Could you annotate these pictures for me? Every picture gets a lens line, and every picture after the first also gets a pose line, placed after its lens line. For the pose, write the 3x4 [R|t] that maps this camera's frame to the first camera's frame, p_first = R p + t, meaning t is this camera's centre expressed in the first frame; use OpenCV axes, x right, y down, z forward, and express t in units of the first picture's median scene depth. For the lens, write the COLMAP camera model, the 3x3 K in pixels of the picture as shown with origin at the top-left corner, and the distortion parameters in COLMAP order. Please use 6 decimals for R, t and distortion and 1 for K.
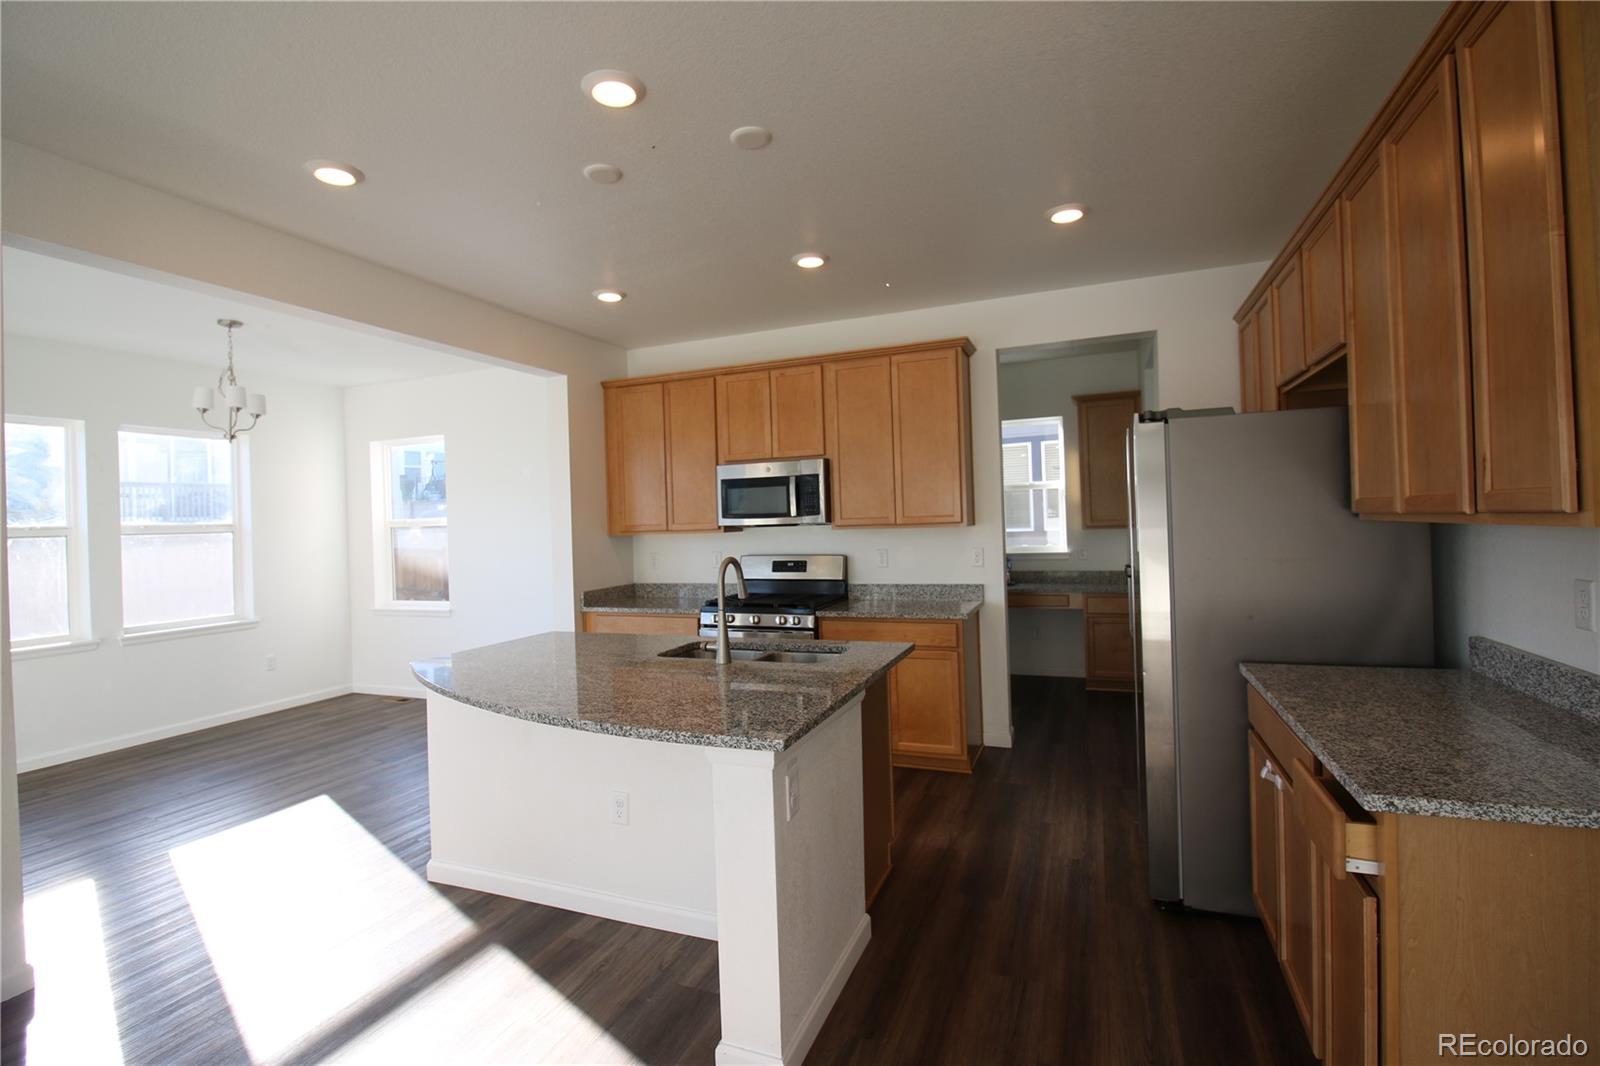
lens RADIAL K [[734.7, 0, 798.7], [0, 734.7, 522.4], [0, 0, 1]] dist [-0.020810, -0.000713]
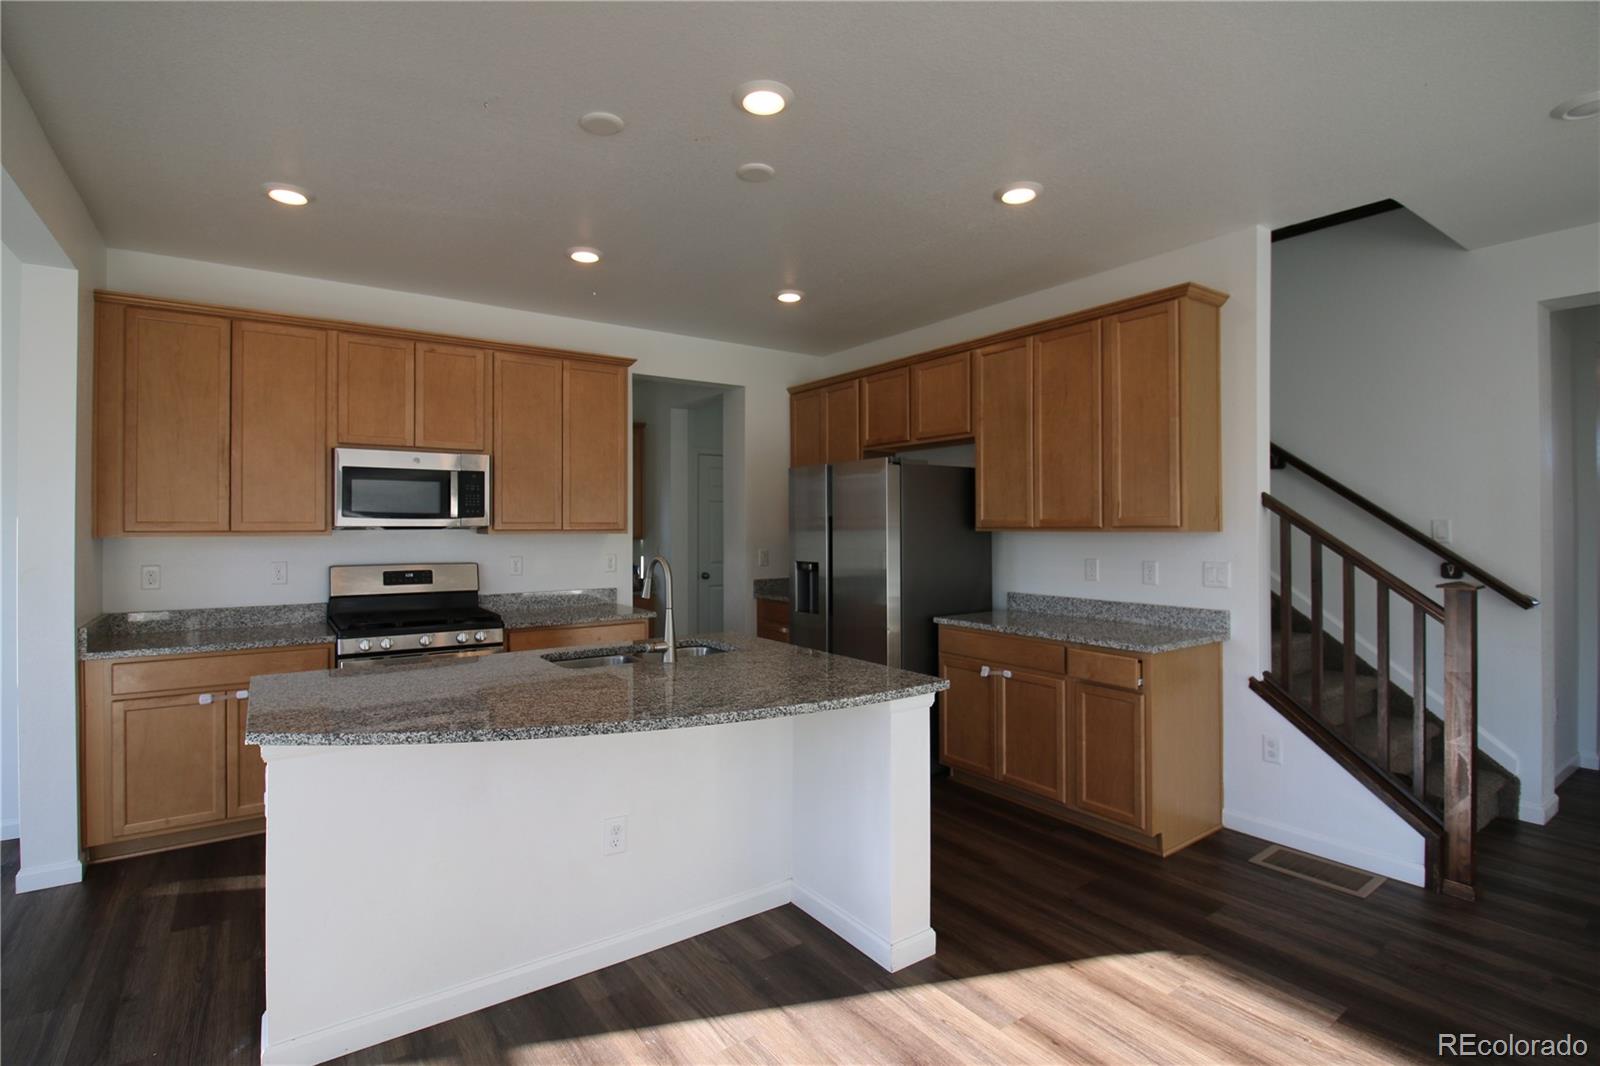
lens RADIAL K [[746.8, 0, 793.7], [0, 746.8, 527.0], [0, 0, 1]] dist [-0.020901, -0.000256]
pose [[0.541335, 0.029629, 0.840285, -0.495979], [-0.012810, 0.999554, -0.026992, 0.020043], [-0.840709, 0.003848, 0.541473, 0.179817]]
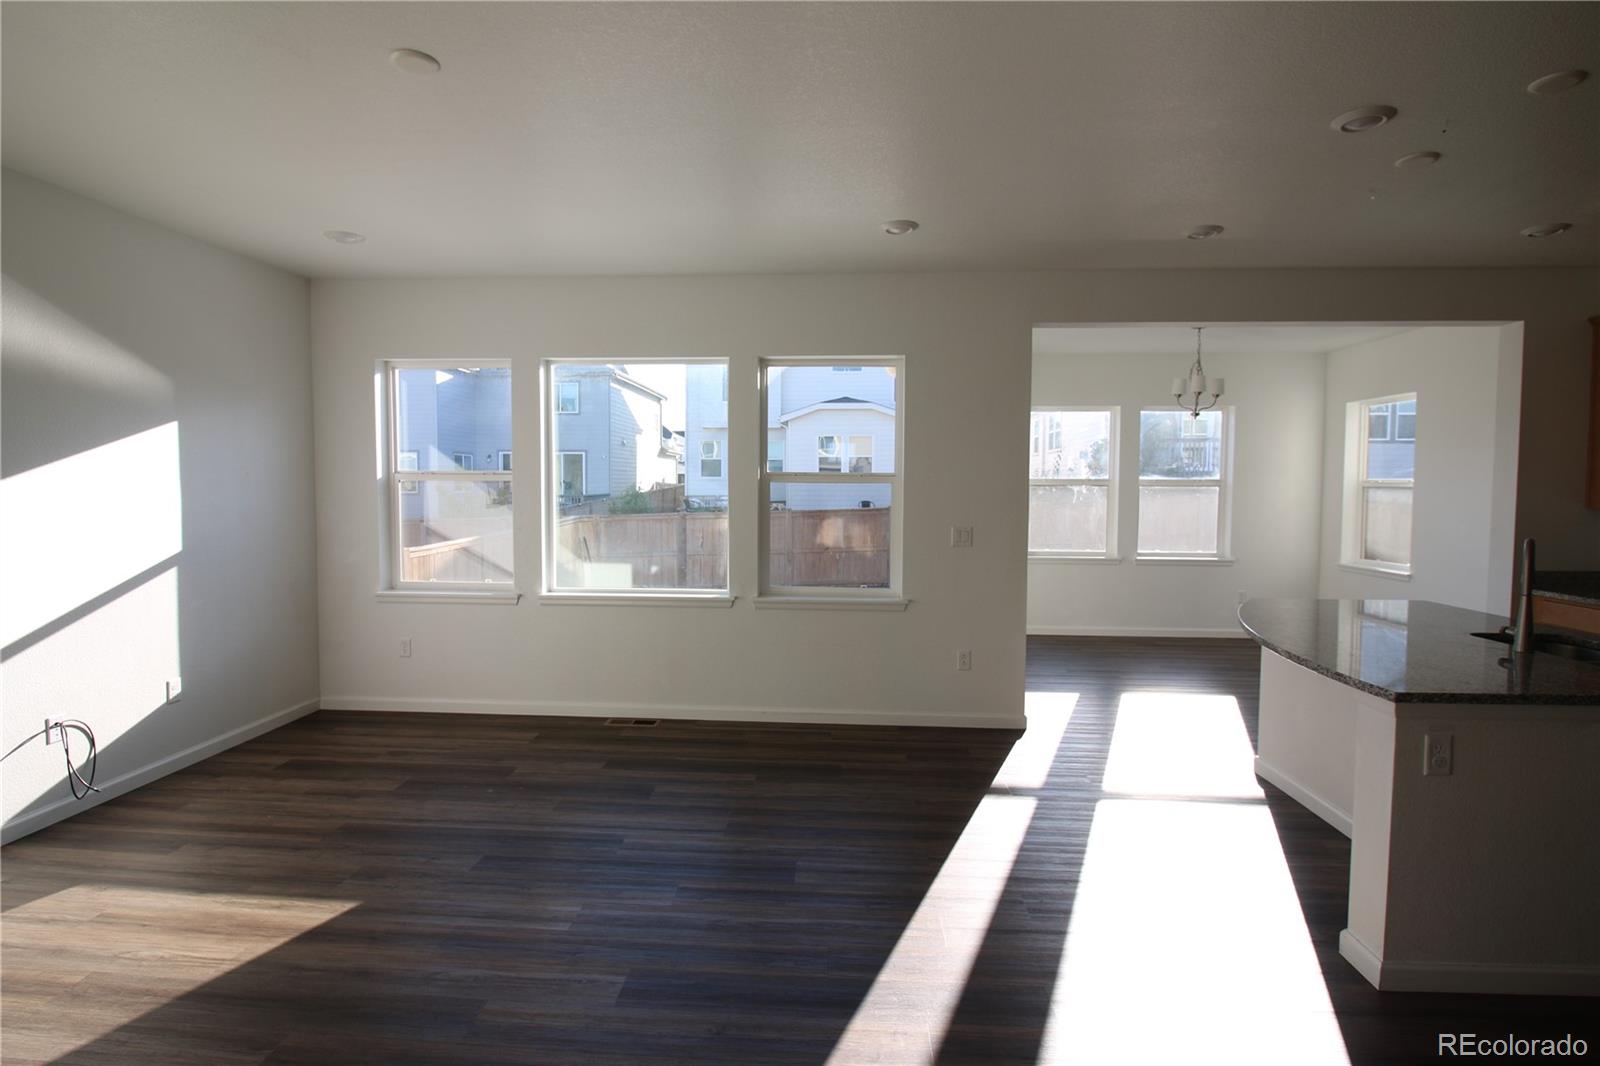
lens RADIAL K [[792.8, 0, 796.0], [0, 792.8, 525.2], [0, 0, 1]] dist [0.008865, -0.018511]
pose [[0.309508, 0.082693, -0.947294, 0.316217], [-0.017241, 0.996536, 0.081358, -0.020182], [0.950741, -0.008848, 0.309861, -0.110984]]
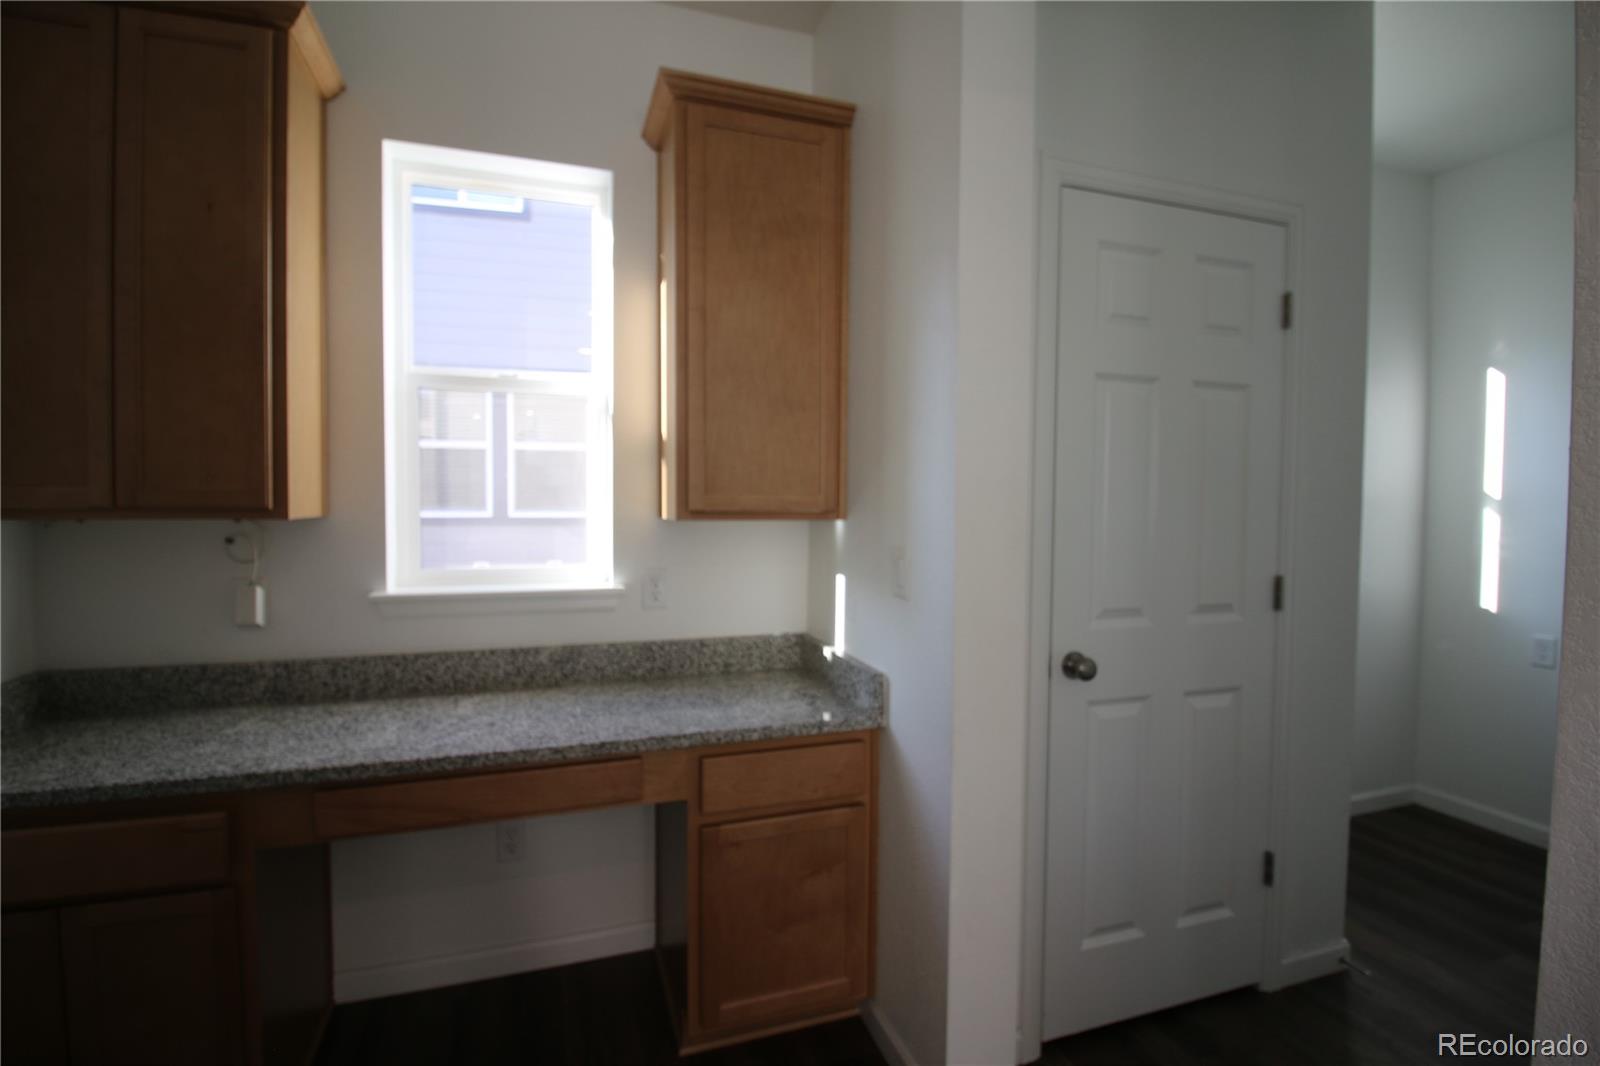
lens RADIAL K [[746.8, 0, 793.7], [0, 746.8, 527.0], [0, 0, 1]] dist [-0.020901, -0.000256]
pose [[0.760869, 0.014239, 0.648749, 0.279546], [-0.032206, 0.999356, 0.015838, 0.007760], [-0.648105, -0.032944, 0.760838, 0.916666]]
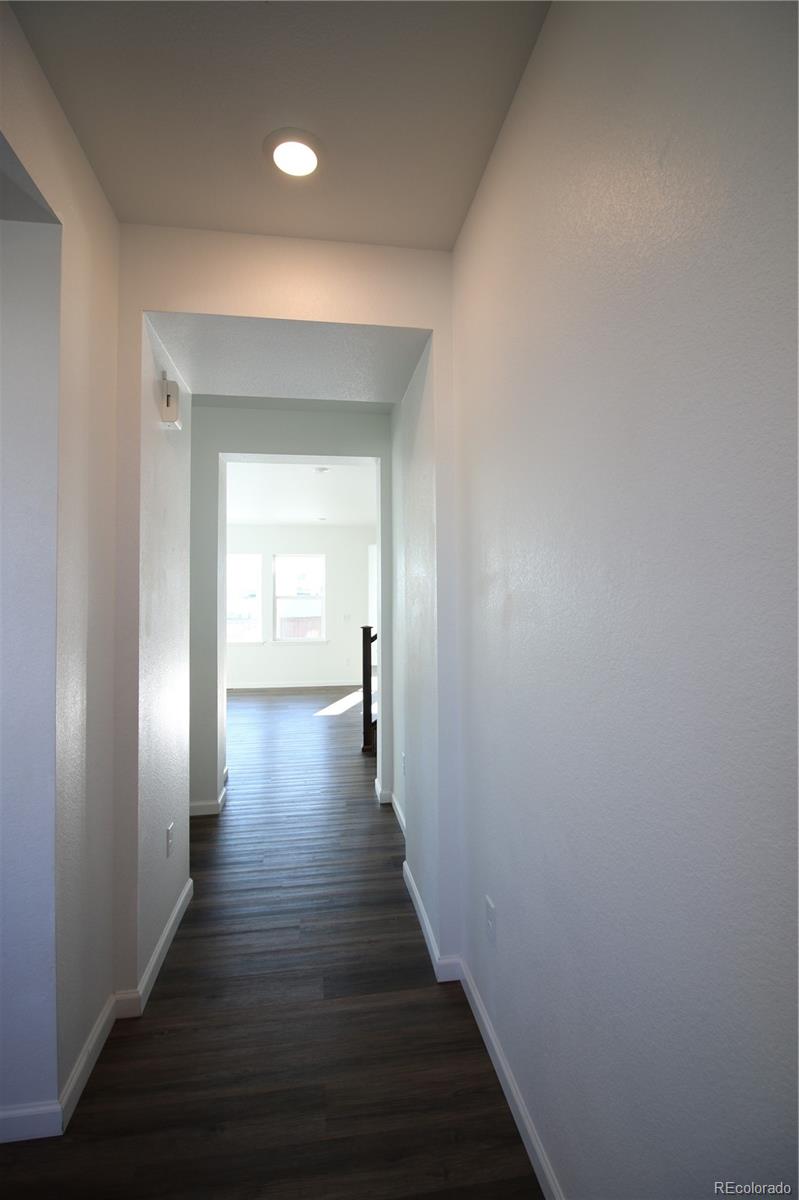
lens RADIAL K [[551.0, 0, 399.5], [0, 551.0, 600.0], [0, 0, 1]] dist [-0.020810, -0.000713]
pose [[0.502574, 0.025396, -0.864161, 1.287115], [-0.015049, 0.999674, 0.020626, -0.037001], [0.864403, 0.002639, 0.502793, -0.448320]]
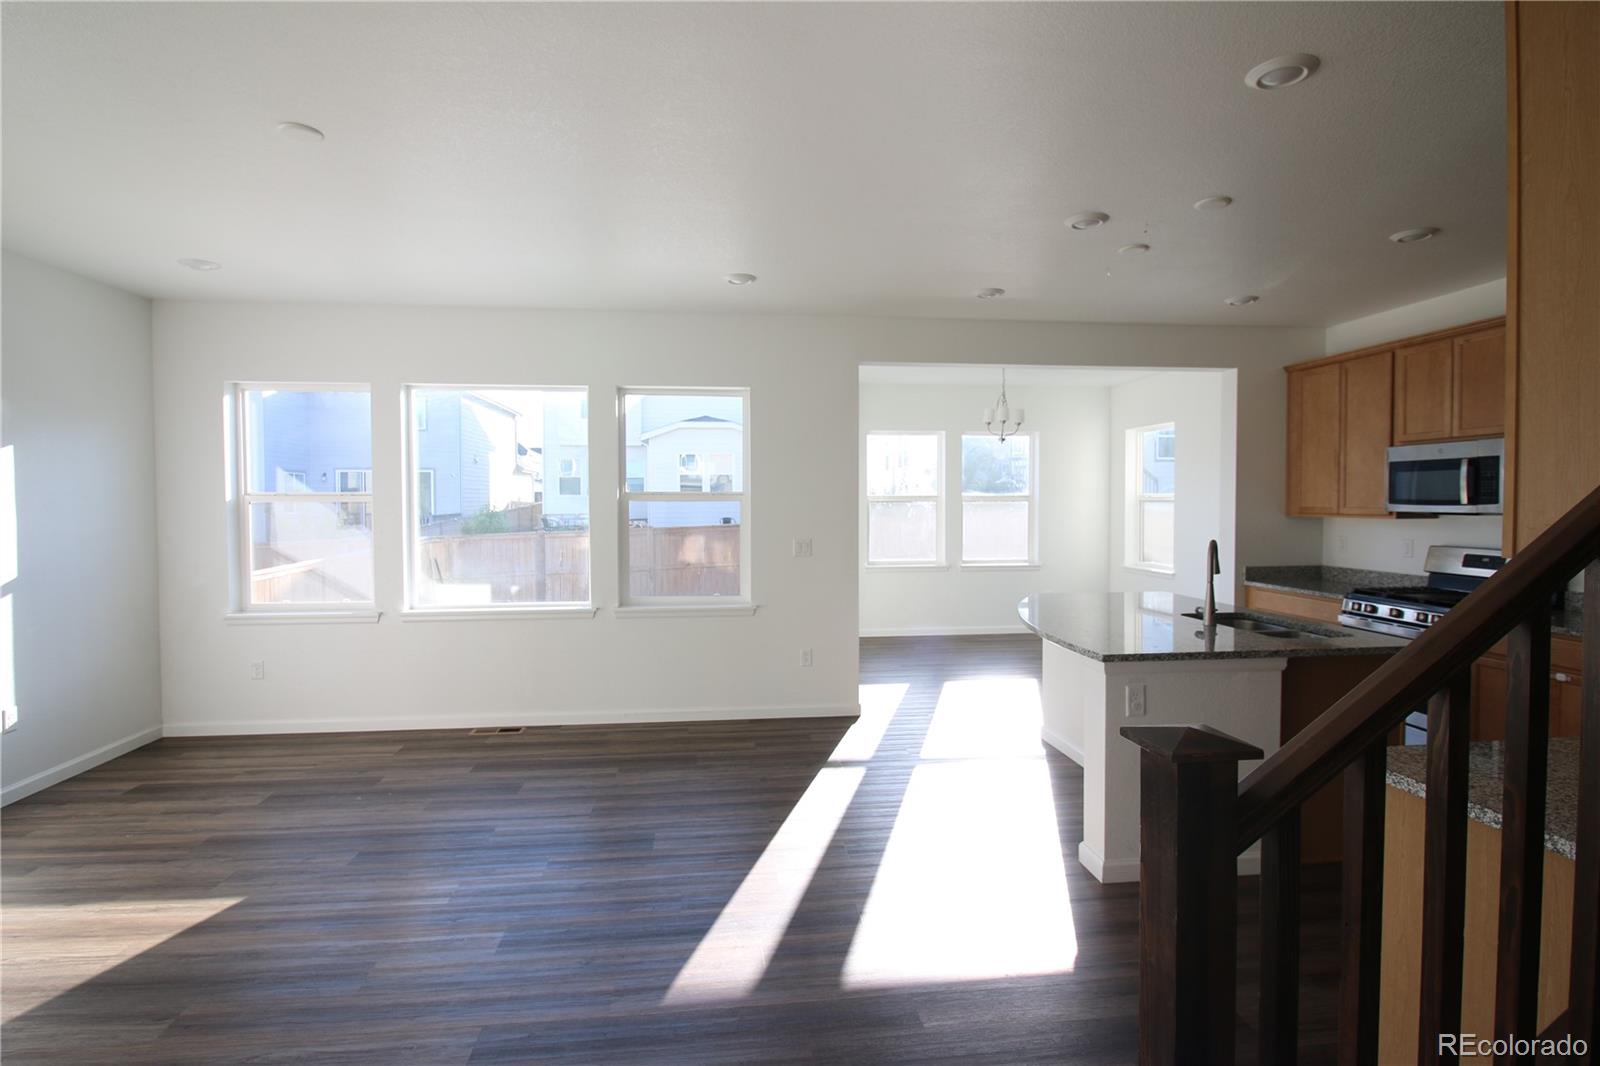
lens RADIAL K [[792.8, 0, 796.0], [0, 792.8, 525.2], [0, 0, 1]] dist [0.008865, -0.018511]
pose [[0.467443, 0.057381, -0.882159, 0.429822], [-0.013789, 0.998243, 0.057625, -0.025488], [0.883916, -0.014773, 0.467412, -0.139605]]
